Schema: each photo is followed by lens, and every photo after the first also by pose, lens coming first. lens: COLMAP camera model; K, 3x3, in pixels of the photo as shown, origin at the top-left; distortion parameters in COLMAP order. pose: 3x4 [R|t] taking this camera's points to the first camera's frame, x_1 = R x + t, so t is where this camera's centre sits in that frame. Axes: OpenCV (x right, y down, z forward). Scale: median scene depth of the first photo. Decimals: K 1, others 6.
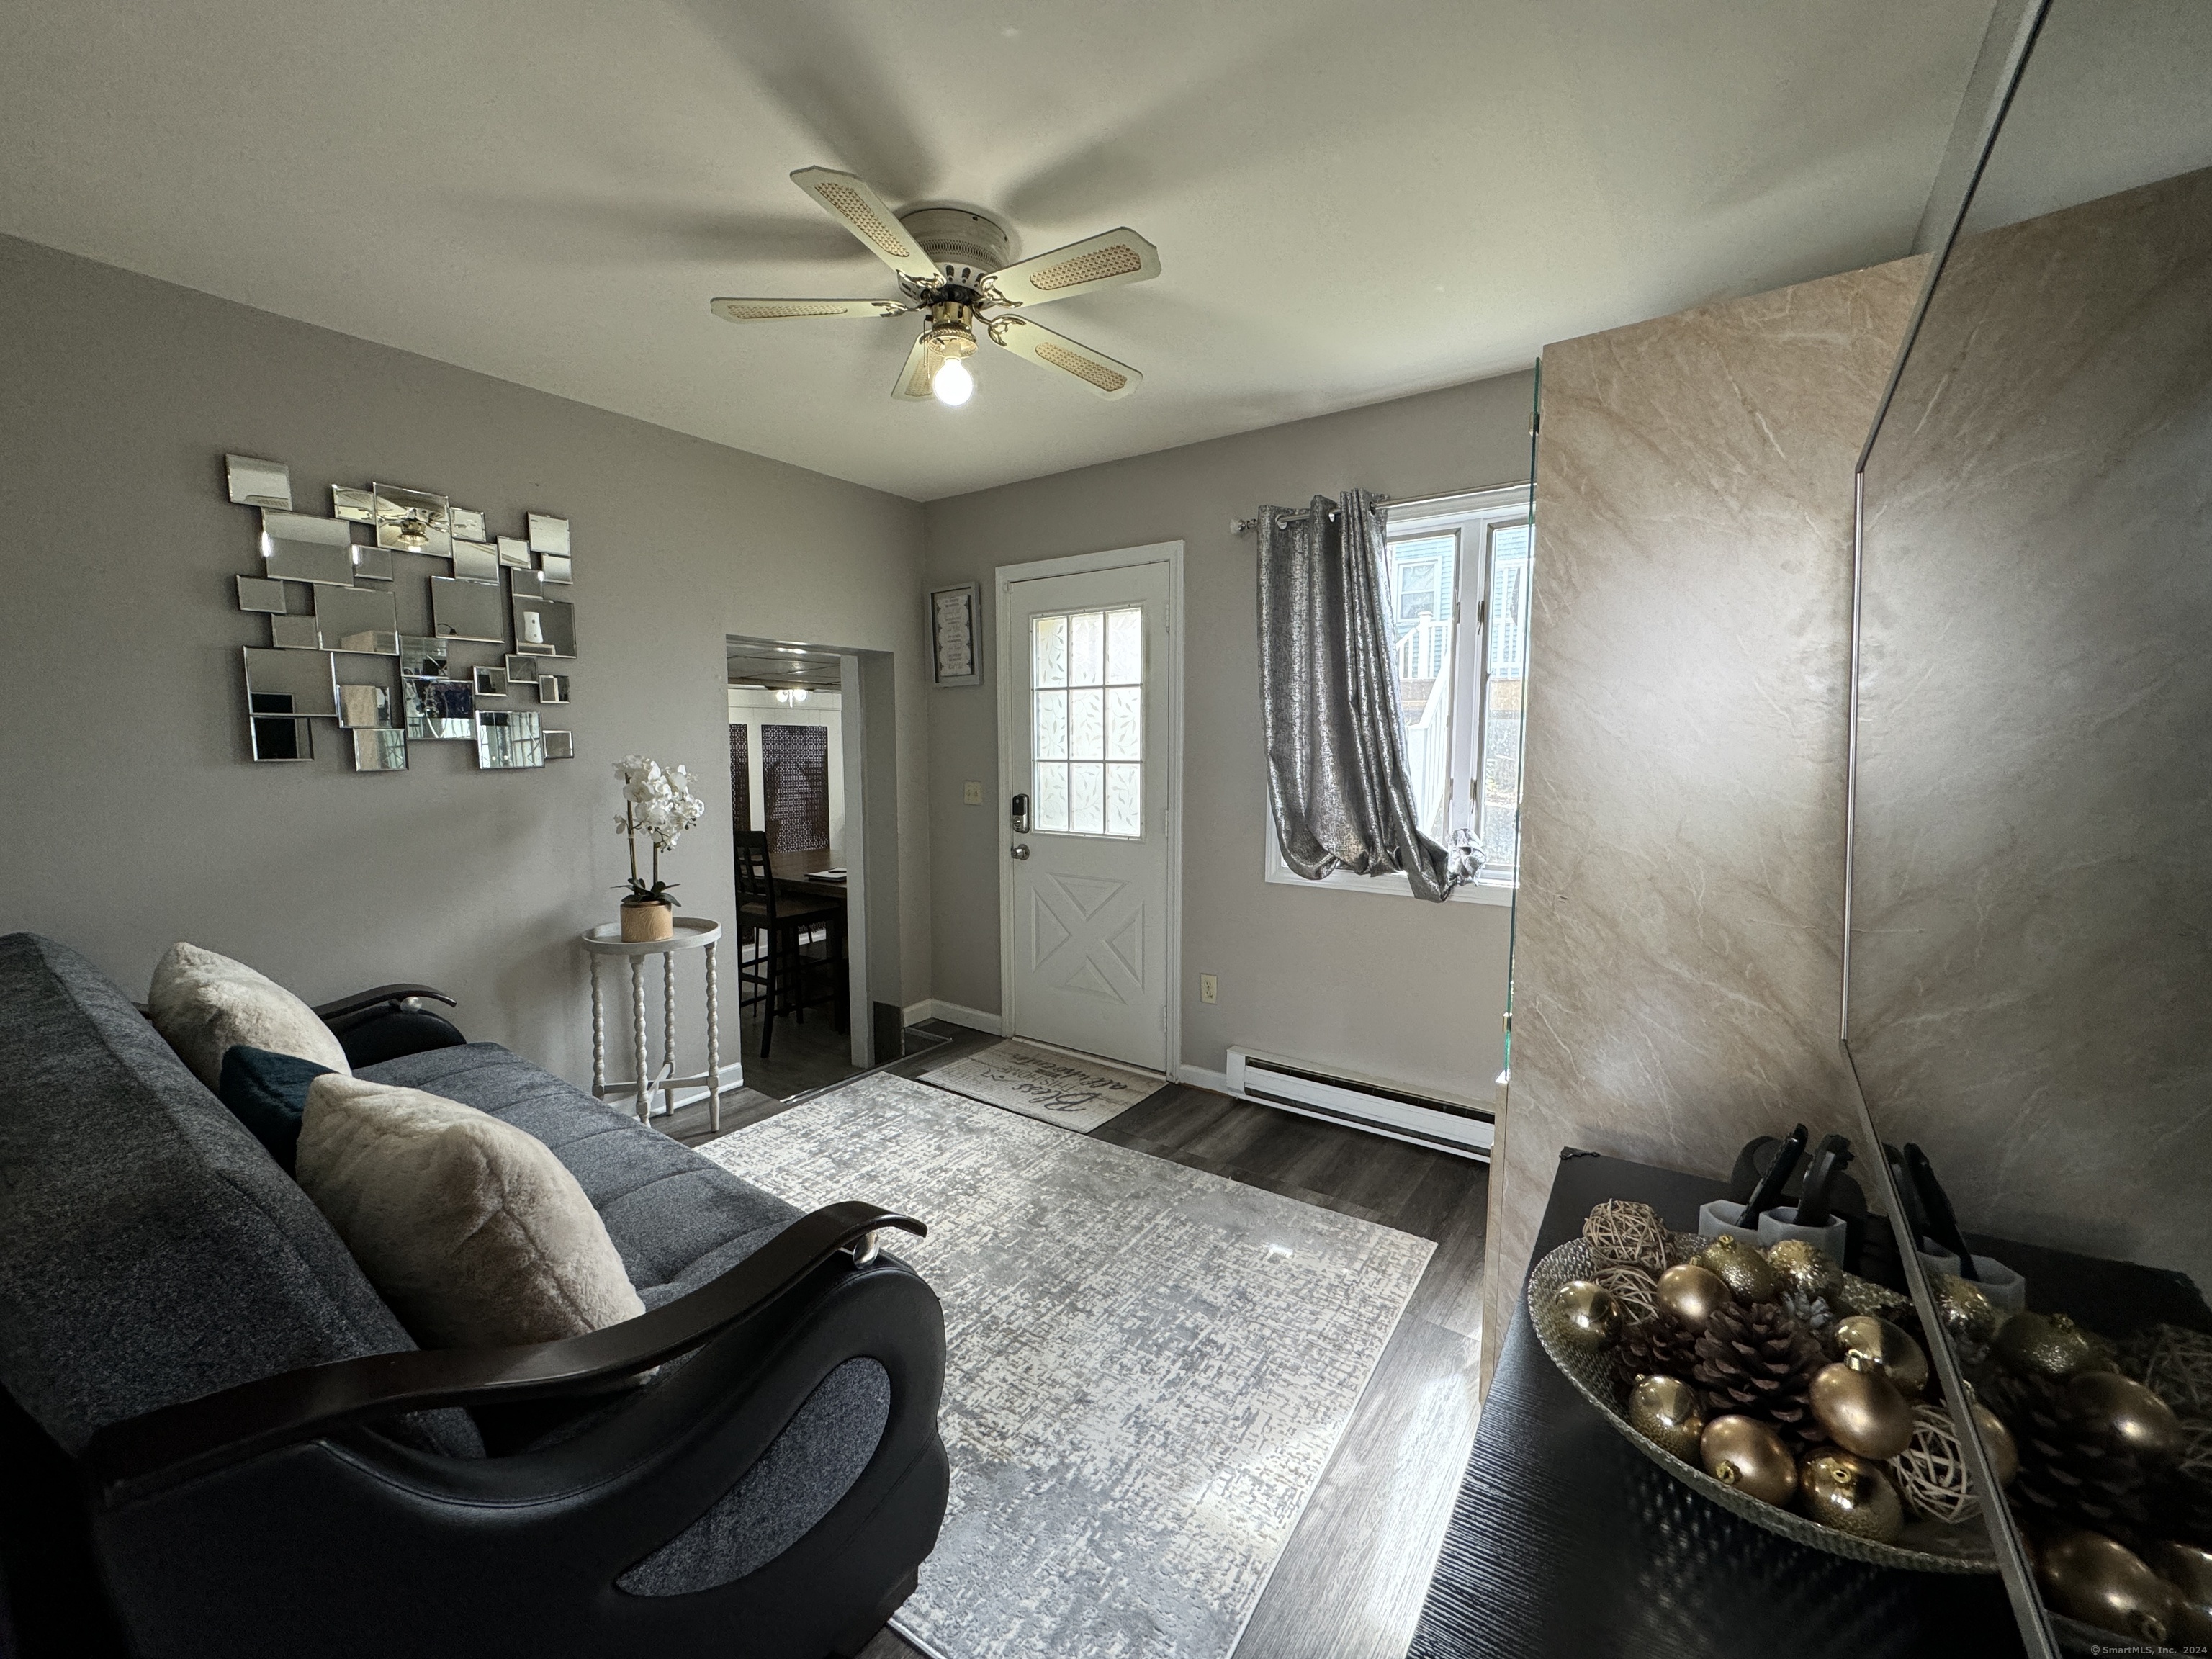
lens RADIAL K [[882.6, 0, 1107.4], [0, 882.6, 822.4], [0, 0, 1]] dist [-0.004296, 0.000246]
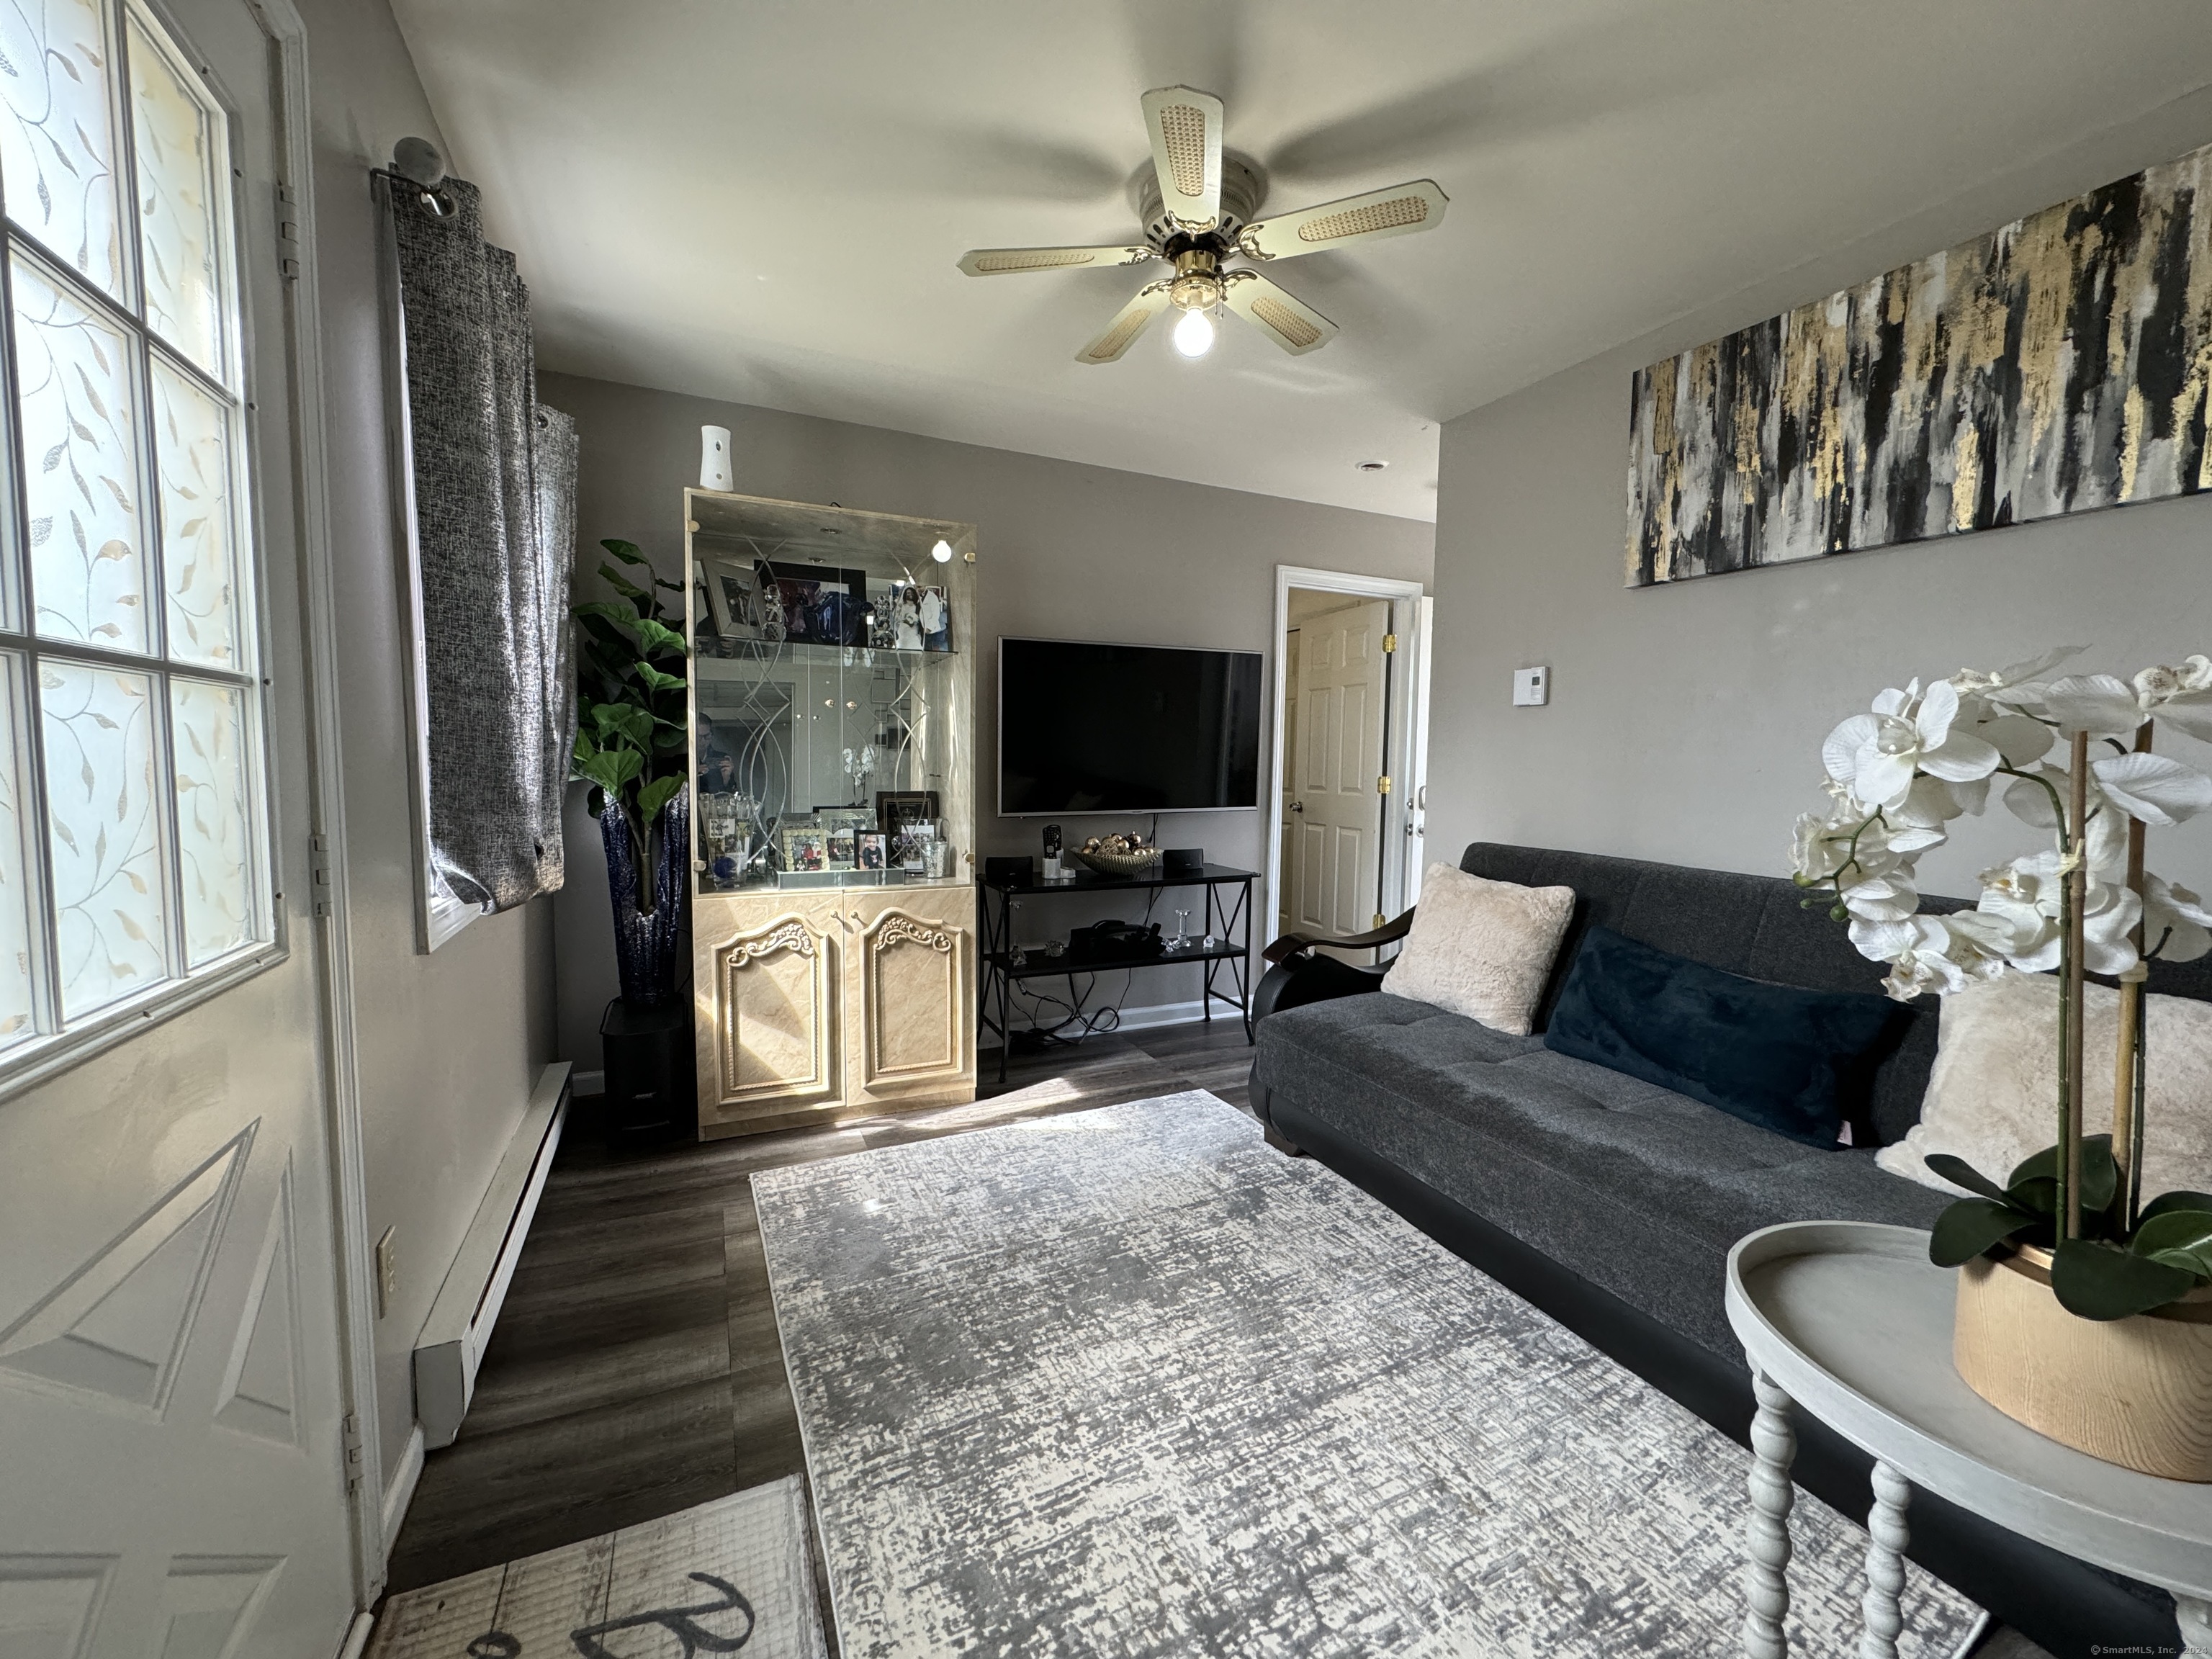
lens RADIAL K [[882.6, 0, 1106.4], [0, 882.6, 826.2], [0, 0, 1]] dist [-0.004296, 0.000246]
pose [[-0.870930, -0.050272, 0.488829, -0.415009], [0.027011, 0.988352, 0.149769, -0.070121], [-0.490664, 0.143642, -0.859428, 1.368419]]
